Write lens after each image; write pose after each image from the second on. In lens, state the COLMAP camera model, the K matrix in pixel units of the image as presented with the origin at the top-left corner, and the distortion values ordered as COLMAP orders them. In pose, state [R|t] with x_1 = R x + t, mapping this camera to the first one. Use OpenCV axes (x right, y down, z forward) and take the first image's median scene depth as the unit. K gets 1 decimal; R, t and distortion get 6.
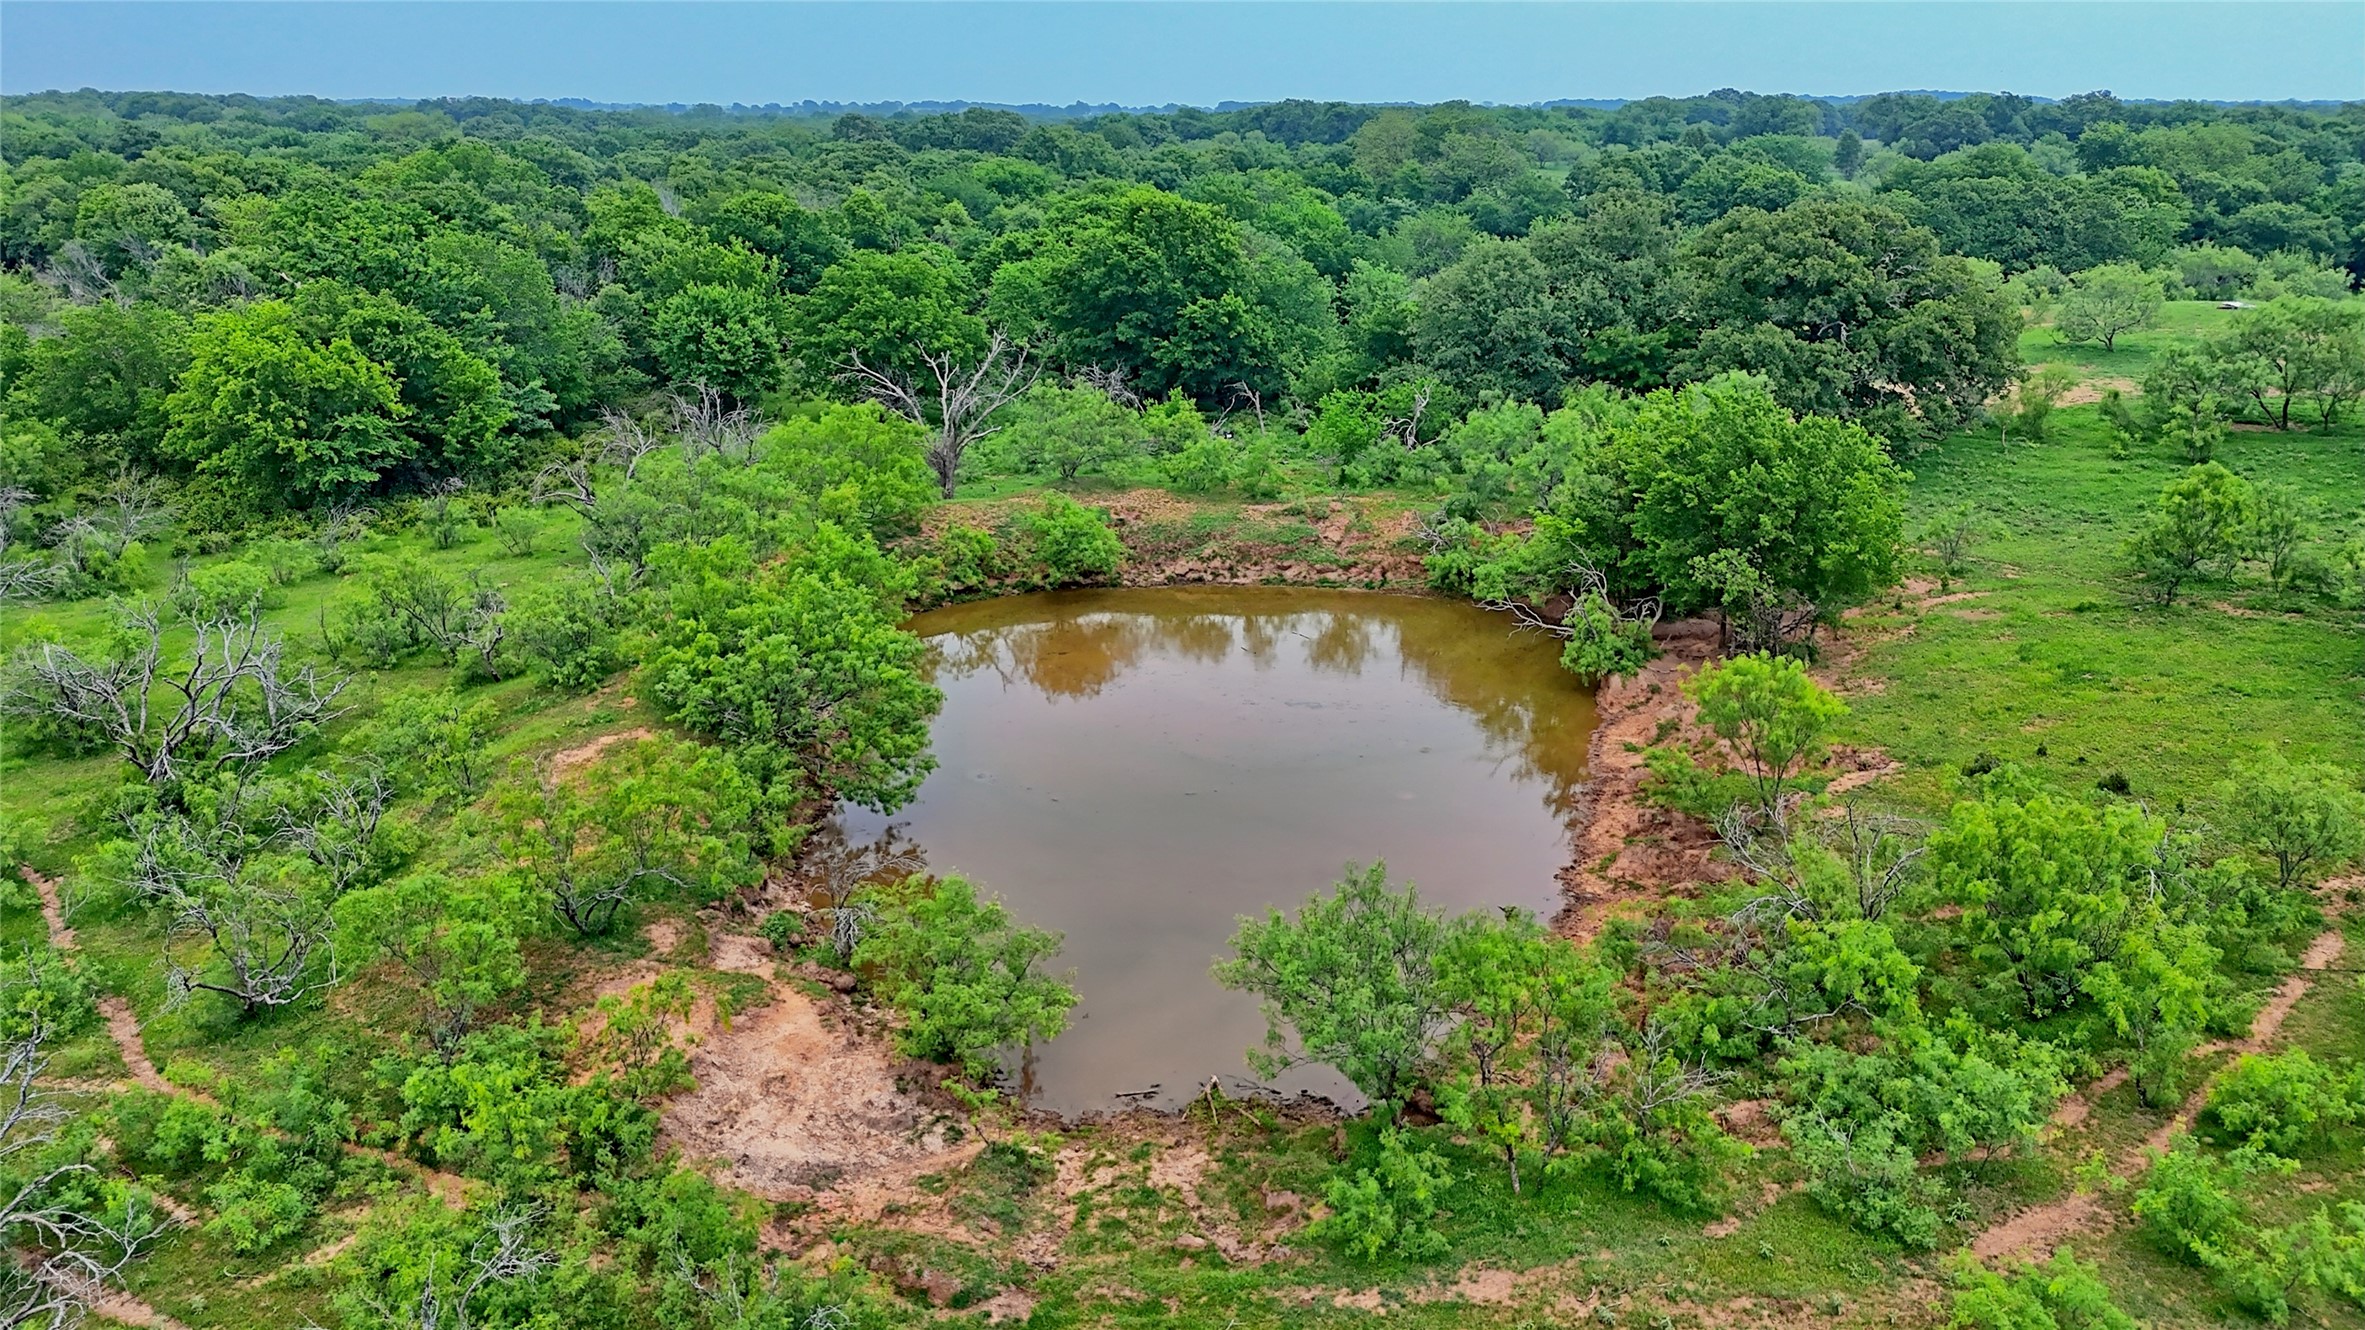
lens RADIAL K [[1743.2, 0, 1182.5], [0, 1743.2, 665.0], [0, 0, 1]] dist [0.078883, -0.054677]
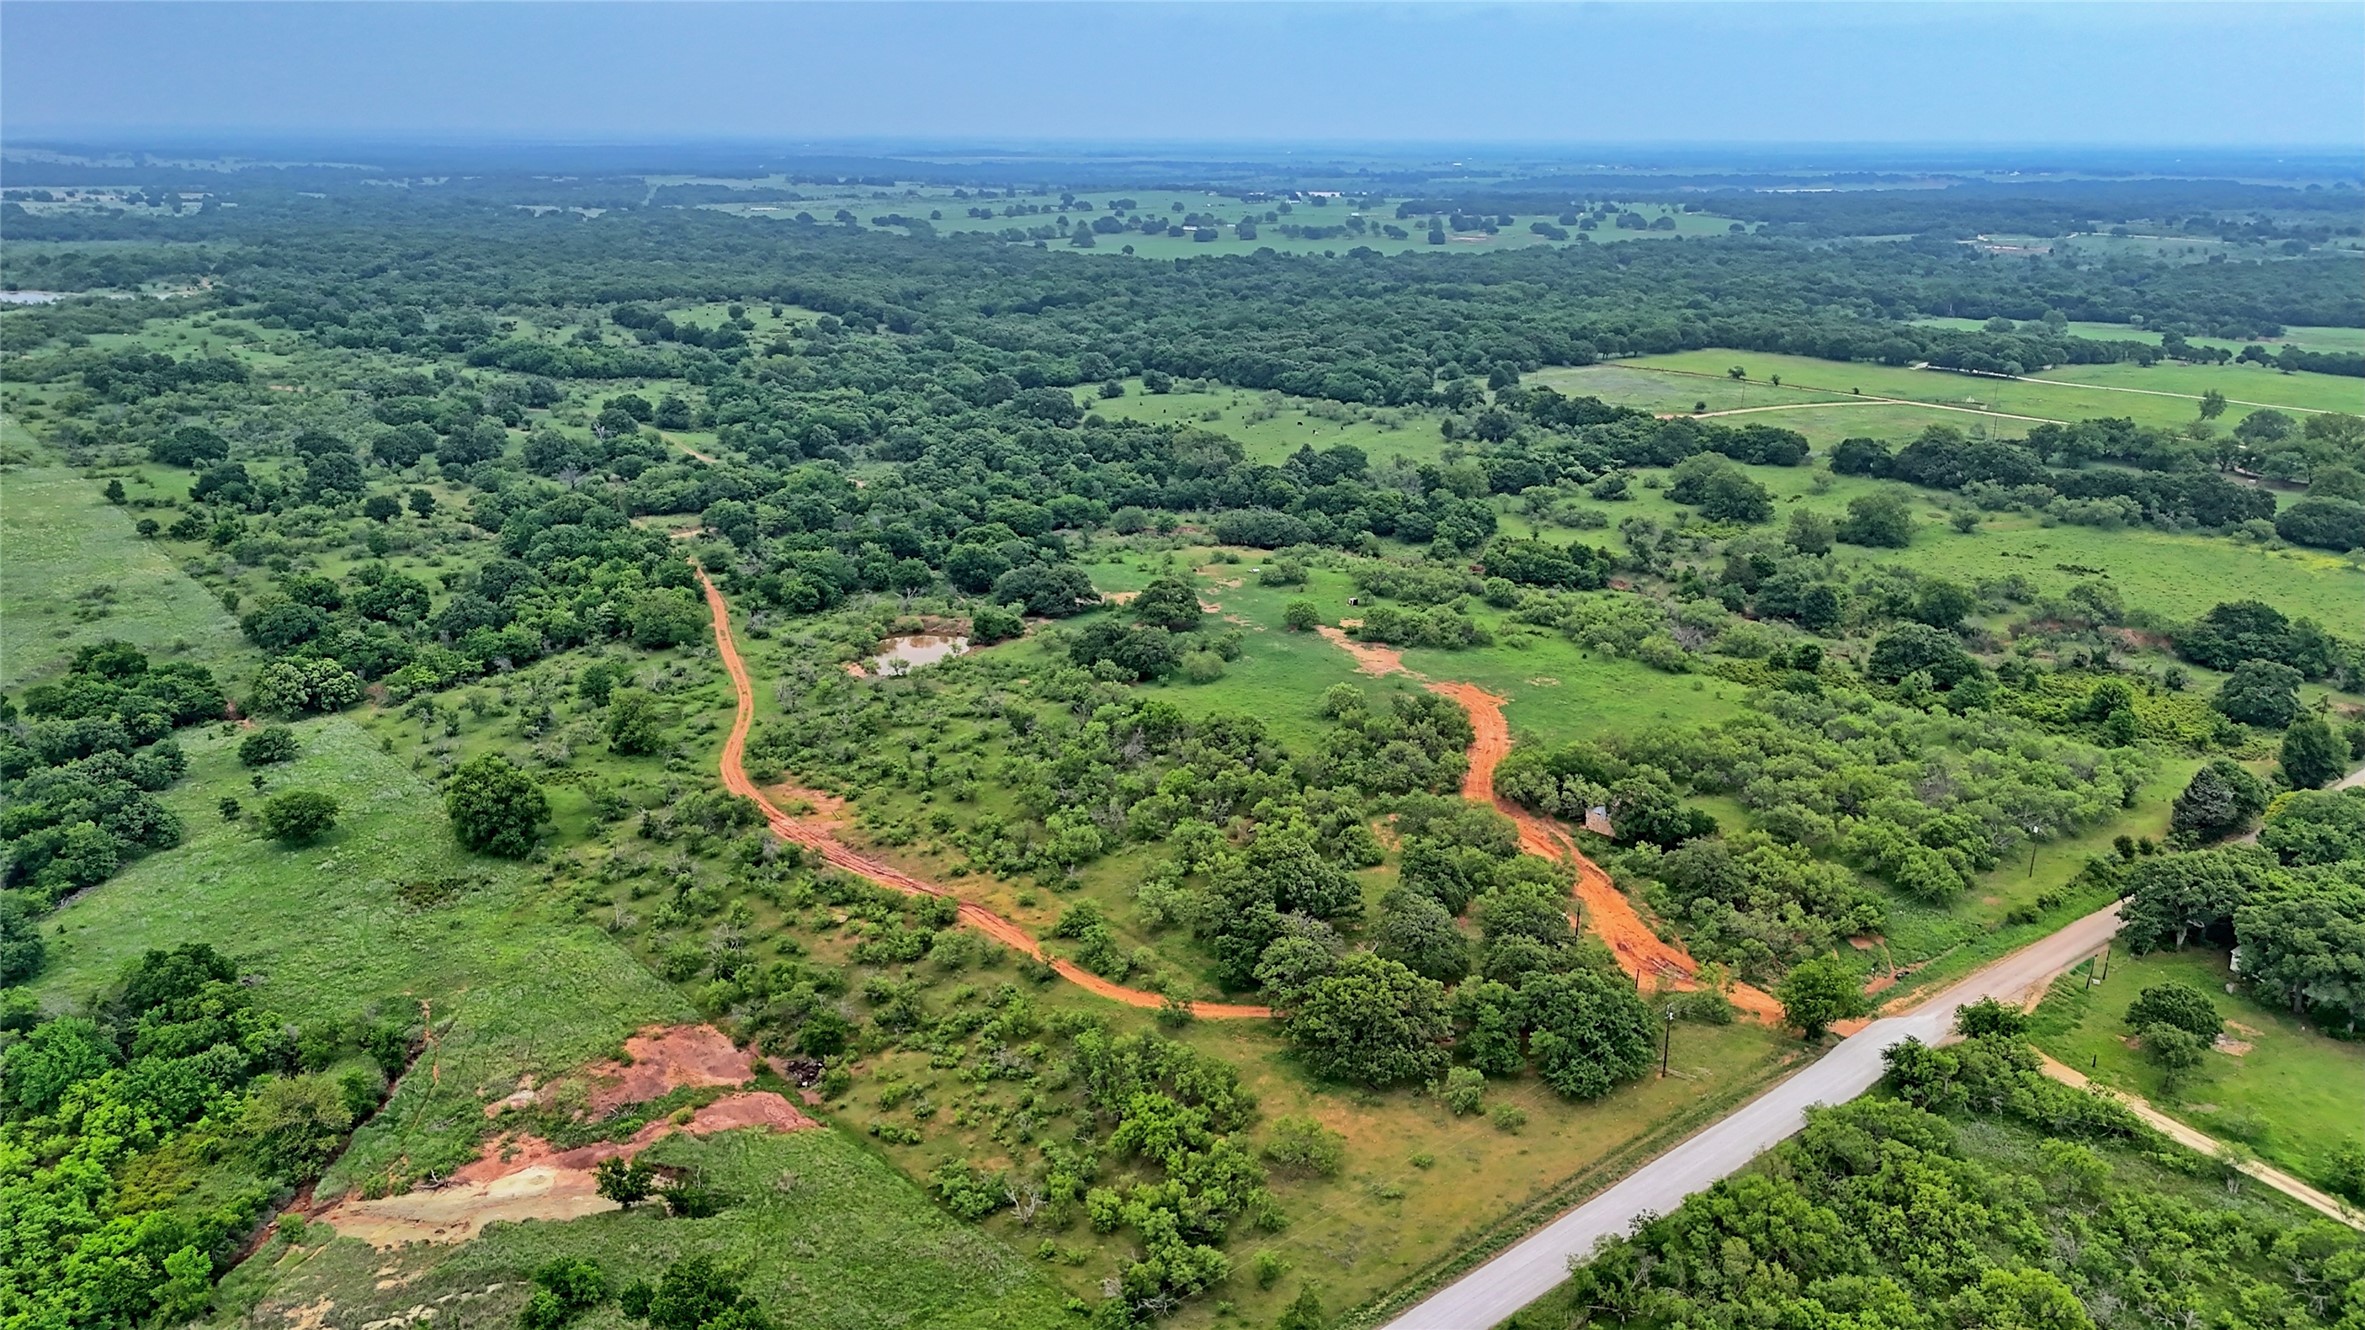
lens RADIAL K [[1785.5, 0, 1182.5], [0, 1785.5, 665.0], [0, 0, 1]] dist [0.016199, -0.003514]
pose [[0.986989, 0.046543, -0.153901, 1.717853], [-0.050158, 0.998547, -0.019687, 0.142247], [0.152761, 0.027151, 0.987890, -4.790176]]
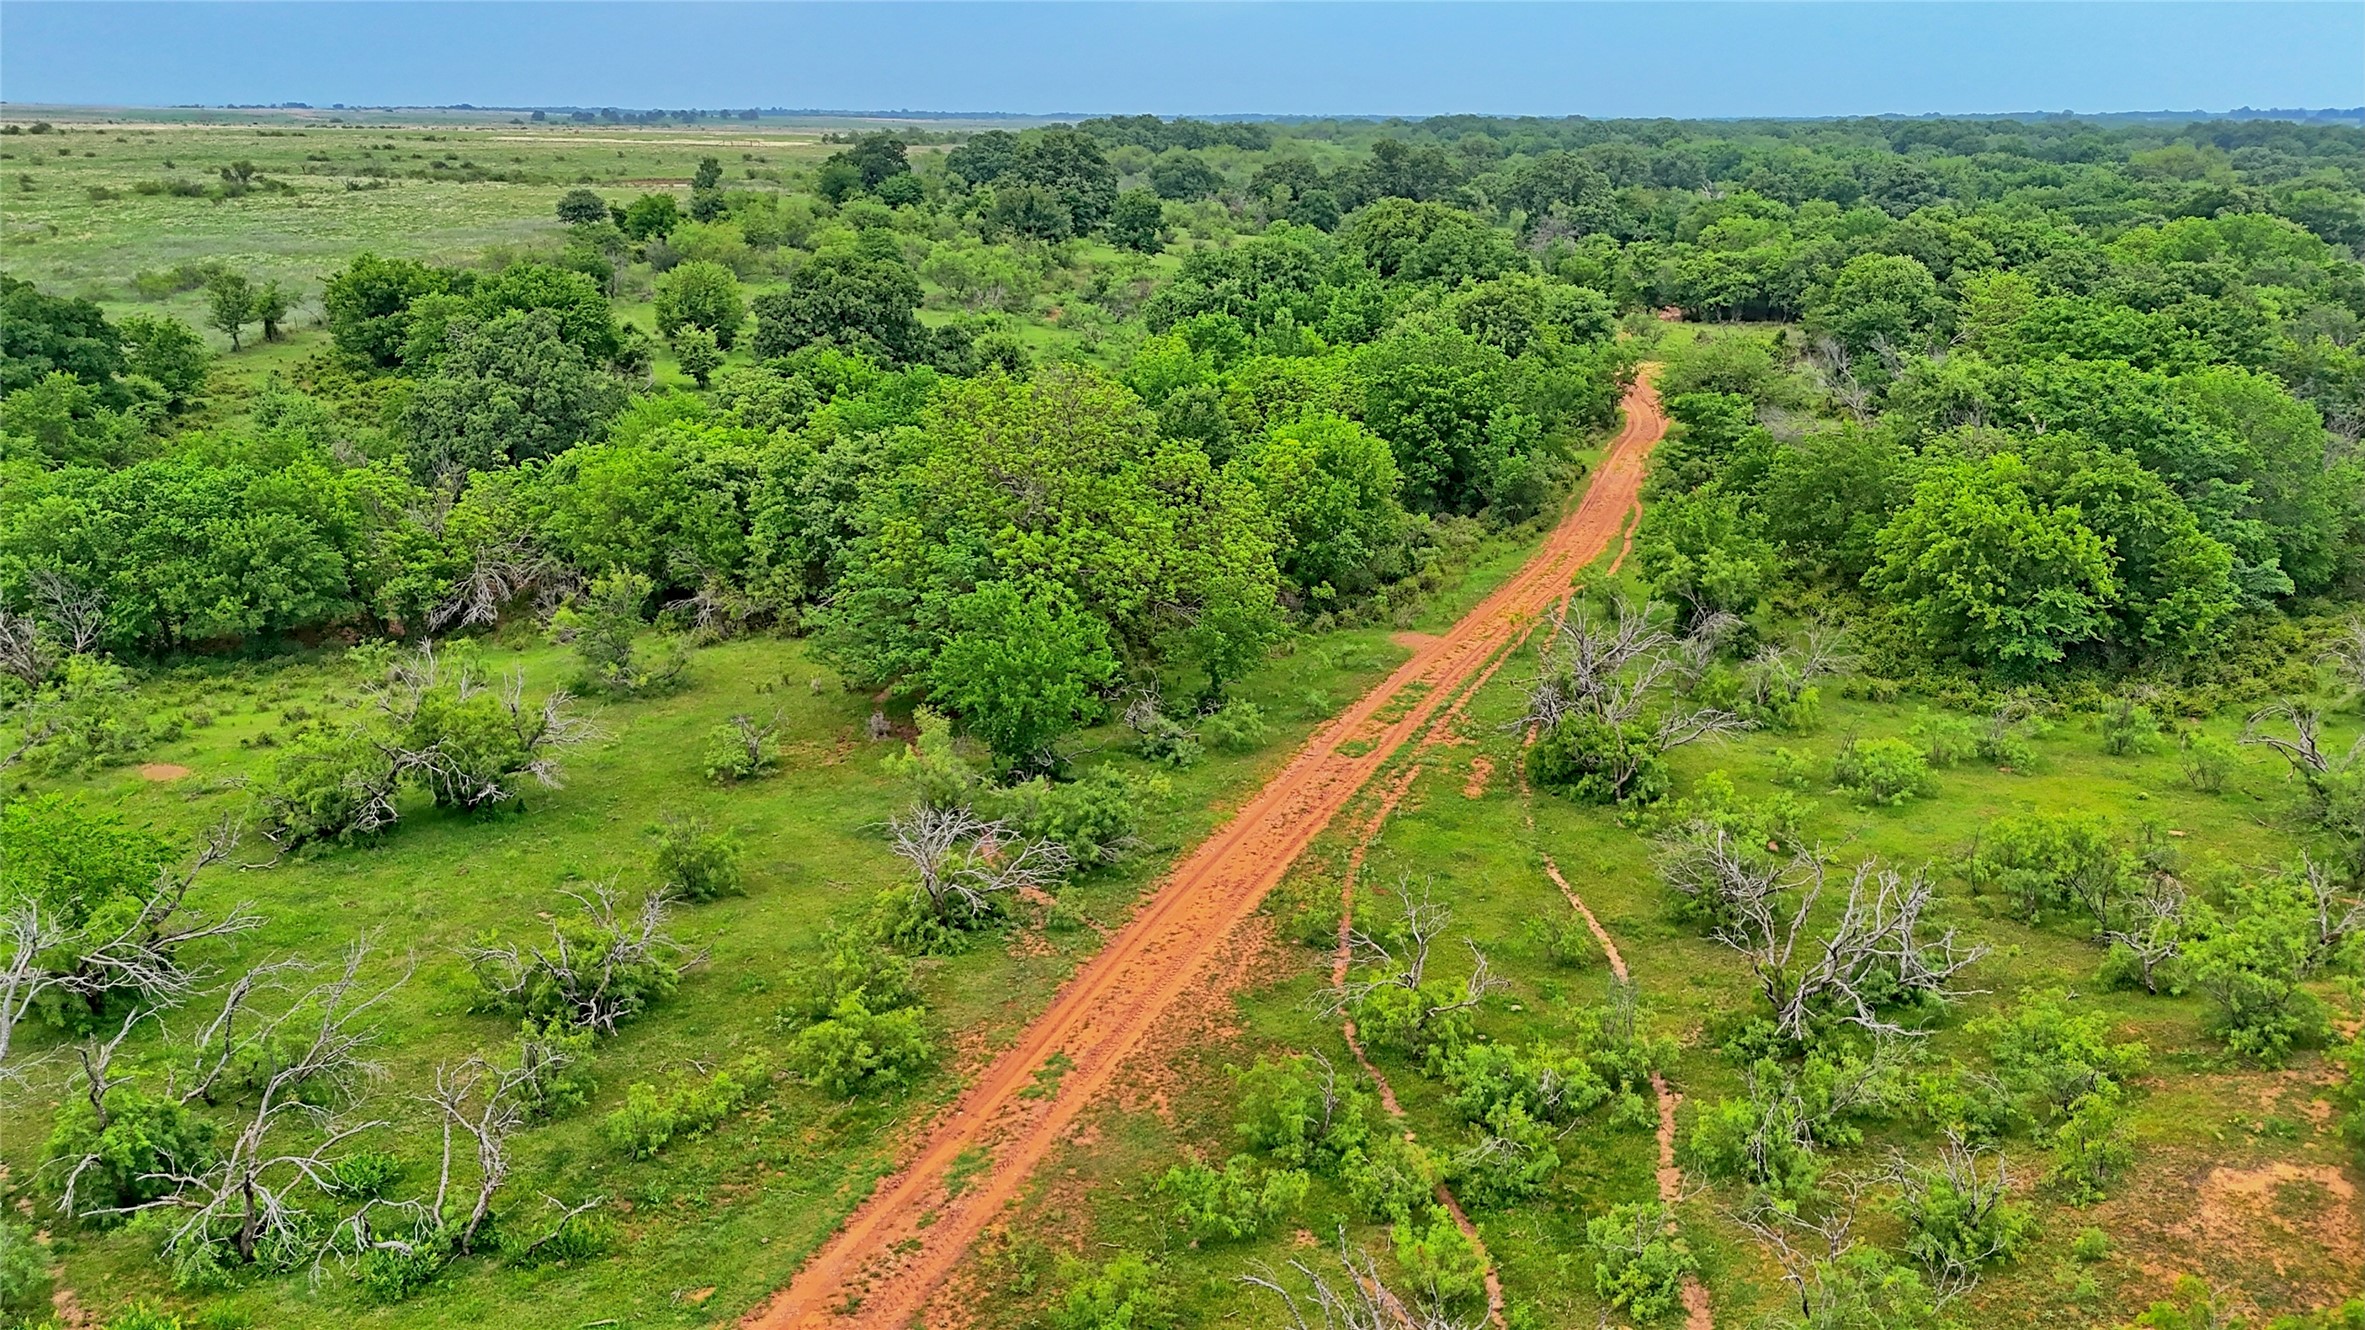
lens RADIAL K [[1785.5, 0, 1182.5], [0, 1785.5, 665.0], [0, 0, 1]] dist [0.016199, -0.003514]
pose [[0.640044, 0.229384, -0.733299, -0.064981], [-0.229763, 0.967864, 0.102215, -0.093148], [0.733180, 0.103063, 0.672179, 0.040172]]
